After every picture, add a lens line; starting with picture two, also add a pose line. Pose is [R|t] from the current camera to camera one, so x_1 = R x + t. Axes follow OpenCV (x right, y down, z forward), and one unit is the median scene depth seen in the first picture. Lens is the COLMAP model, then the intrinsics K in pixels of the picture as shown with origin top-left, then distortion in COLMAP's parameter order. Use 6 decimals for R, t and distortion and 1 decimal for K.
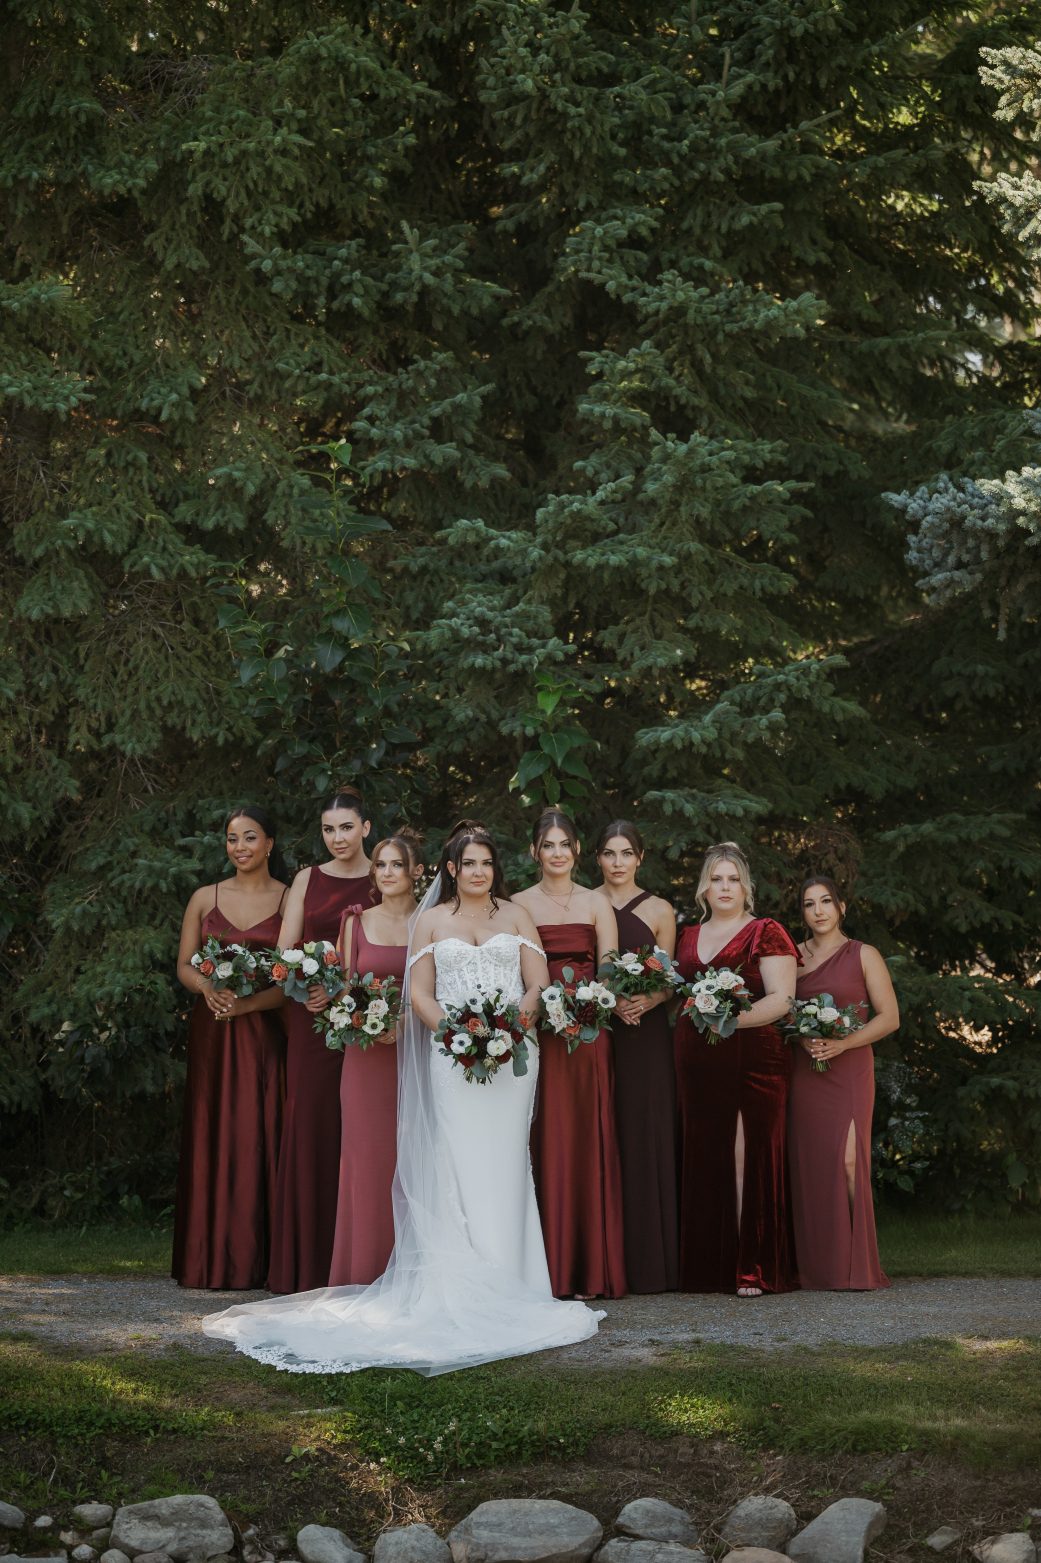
lens RADIAL K [[7049.0, 0, 520.5], [0, 7049.0, 781.5], [0, 0, 1]] dist [0.130755, 4.855739]
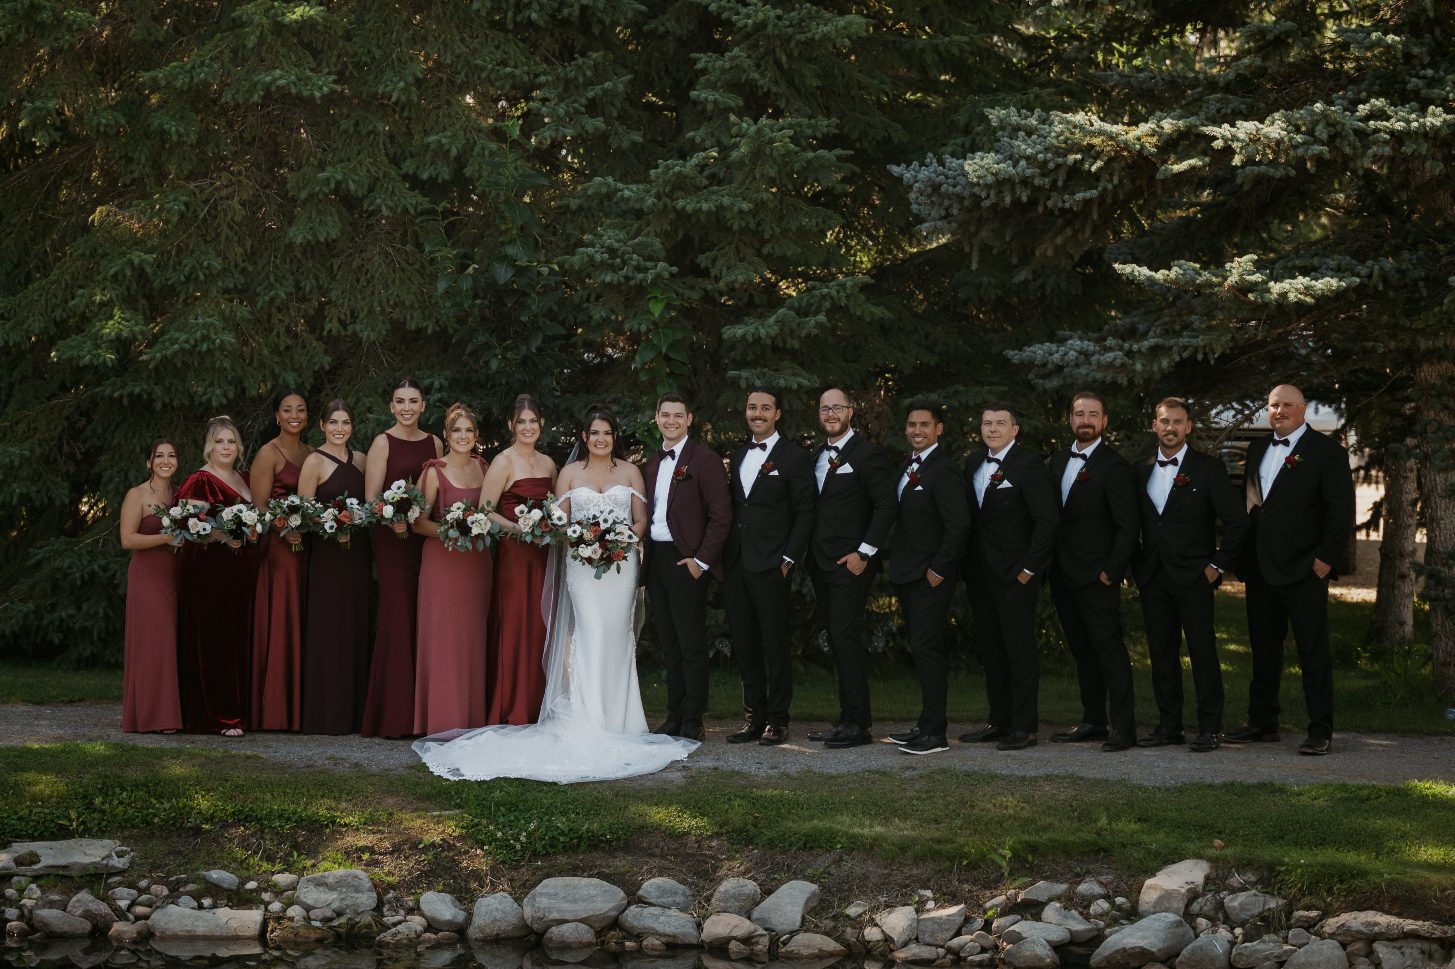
lens RADIAL K [[6561.9, 0, 727.5], [0, 6561.9, 484.5], [0, 0, 1]] dist [0.130755, 4.855739]
pose [[0.996347, 0.014553, -0.084144, 0.128227], [-0.009696, 0.998279, 0.057836, -0.051702], [0.084841, -0.056808, 0.994774, -0.305415]]
